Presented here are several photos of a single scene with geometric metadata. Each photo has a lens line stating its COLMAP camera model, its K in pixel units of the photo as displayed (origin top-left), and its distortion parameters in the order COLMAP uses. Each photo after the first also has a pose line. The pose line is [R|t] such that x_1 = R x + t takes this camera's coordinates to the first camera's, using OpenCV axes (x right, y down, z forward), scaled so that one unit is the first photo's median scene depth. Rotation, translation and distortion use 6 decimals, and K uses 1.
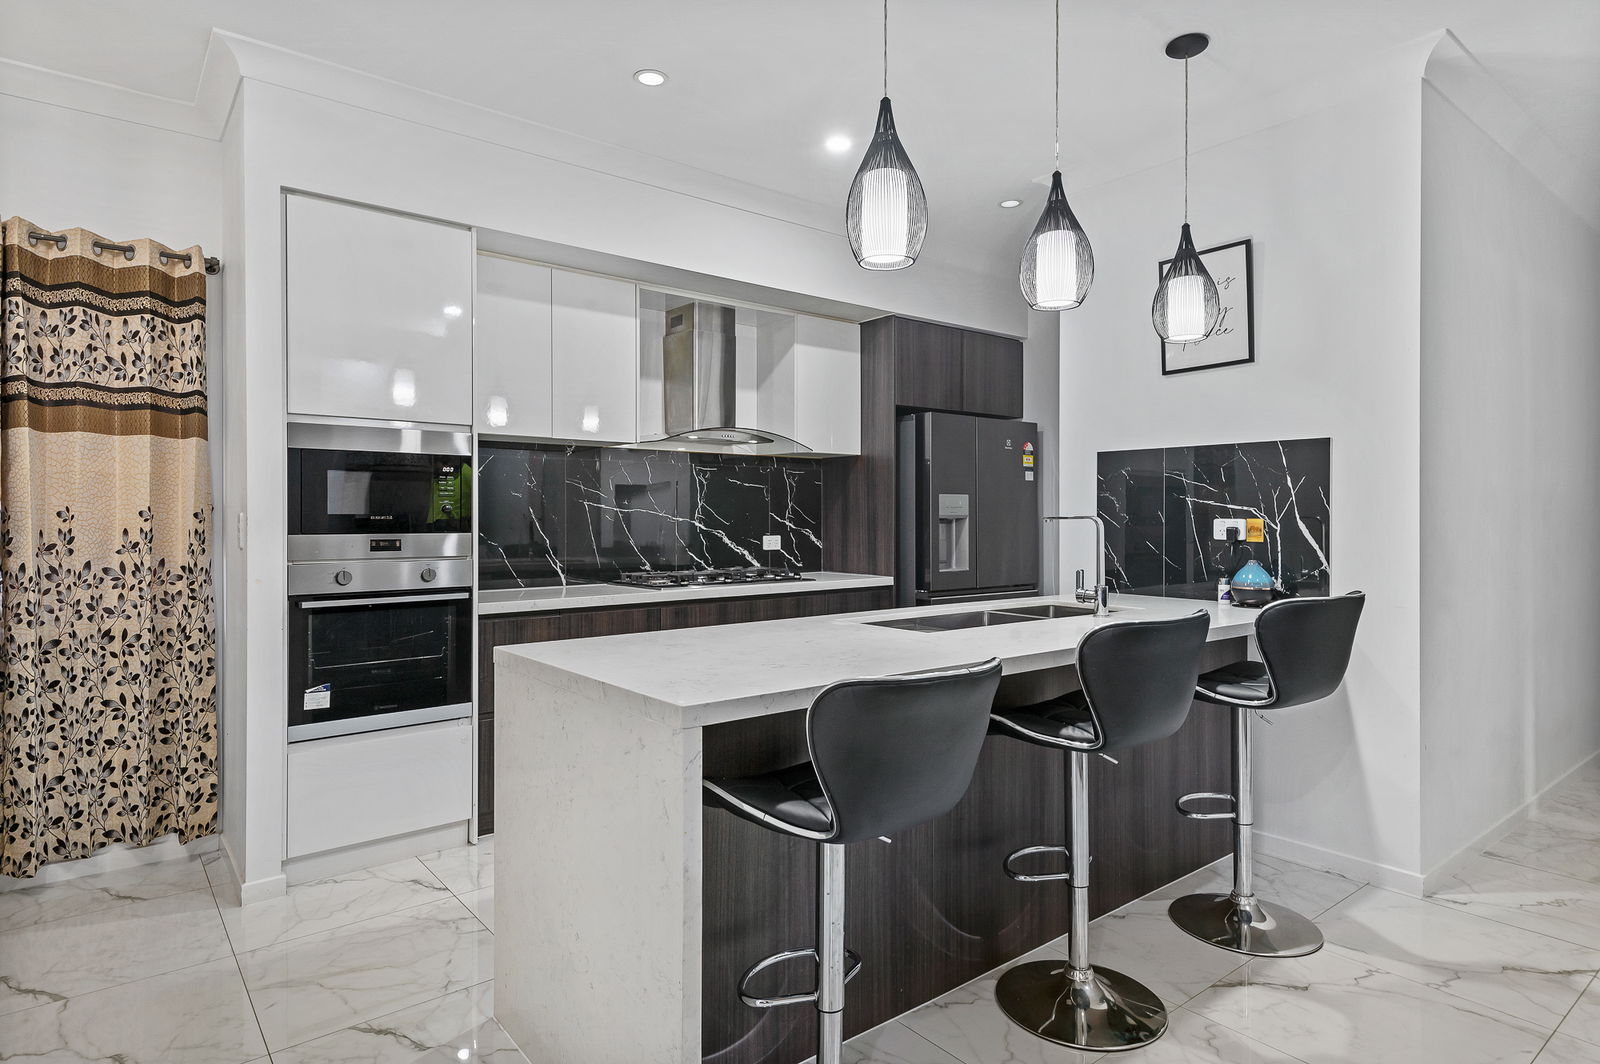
lens RADIAL K [[879.7, 0, 800.9], [0, 879.7, 523.0], [0, 0, 1]] dist [-0.001593, 0.001879]
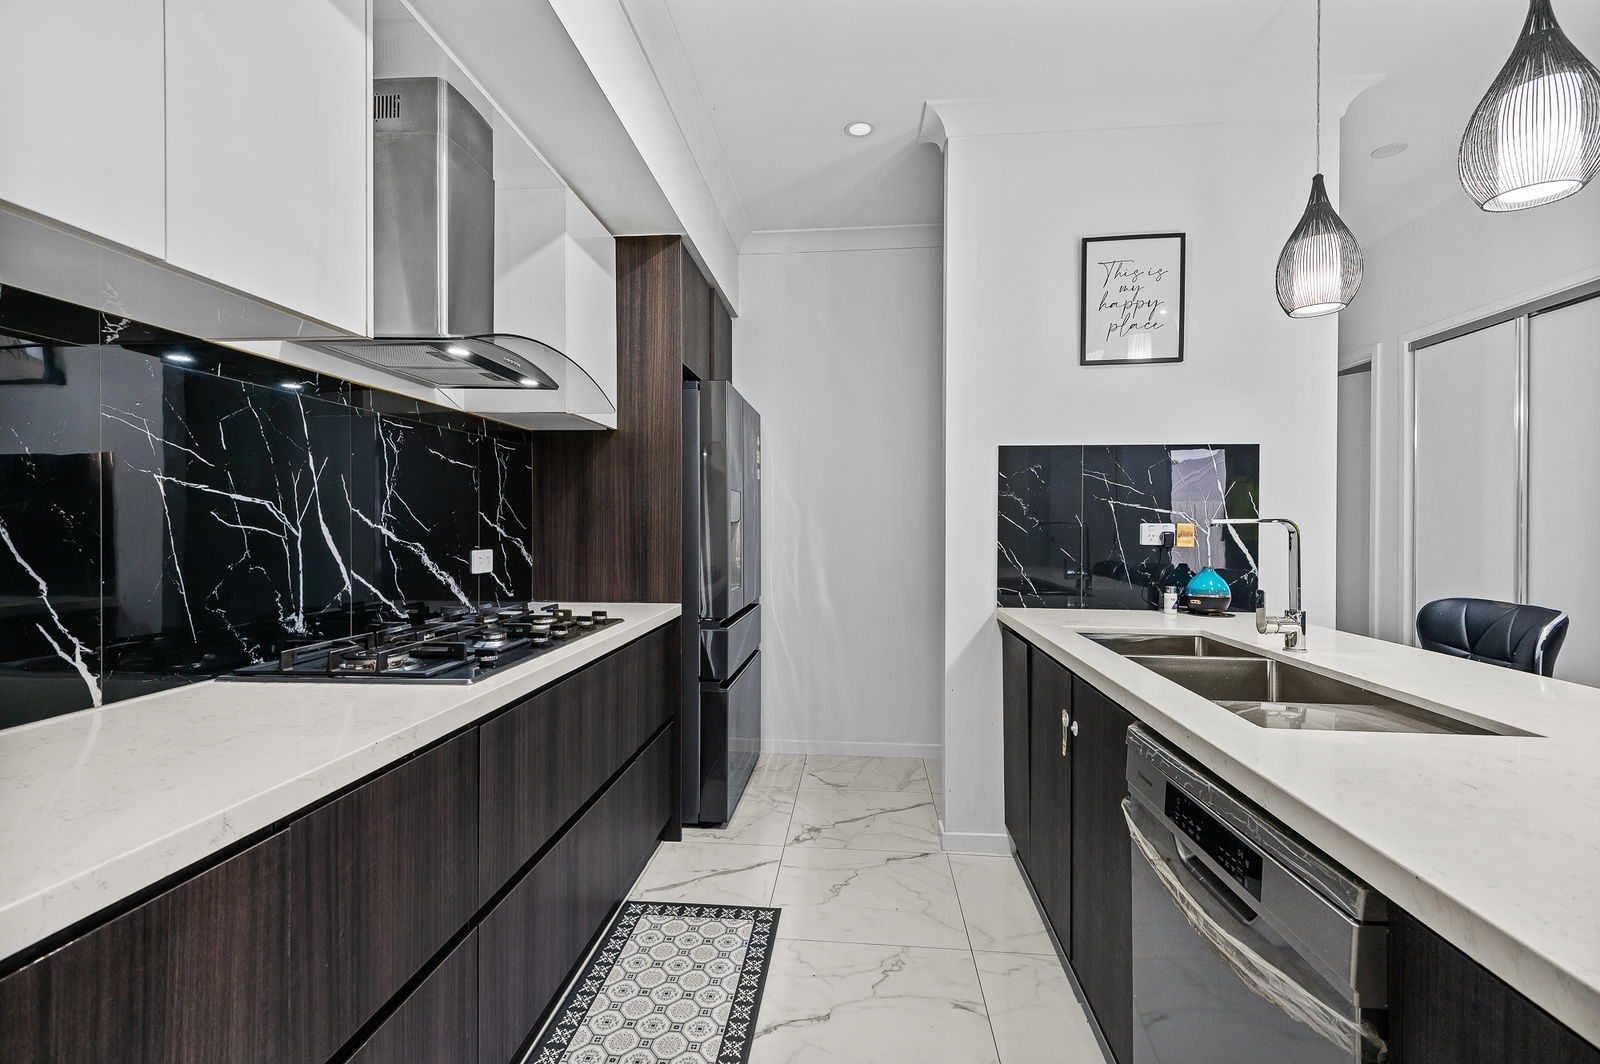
lens RADIAL K [[739.1, 0, 798.3], [0, 739.1, 533.3], [0, 0, 1]] dist [0.020863, -0.000460]
pose [[0.688774, -0.007176, 0.724940, -0.243318], [0.001482, 0.999963, 0.008490, -0.000822], [-0.724974, -0.004773, 0.688759, 0.481006]]
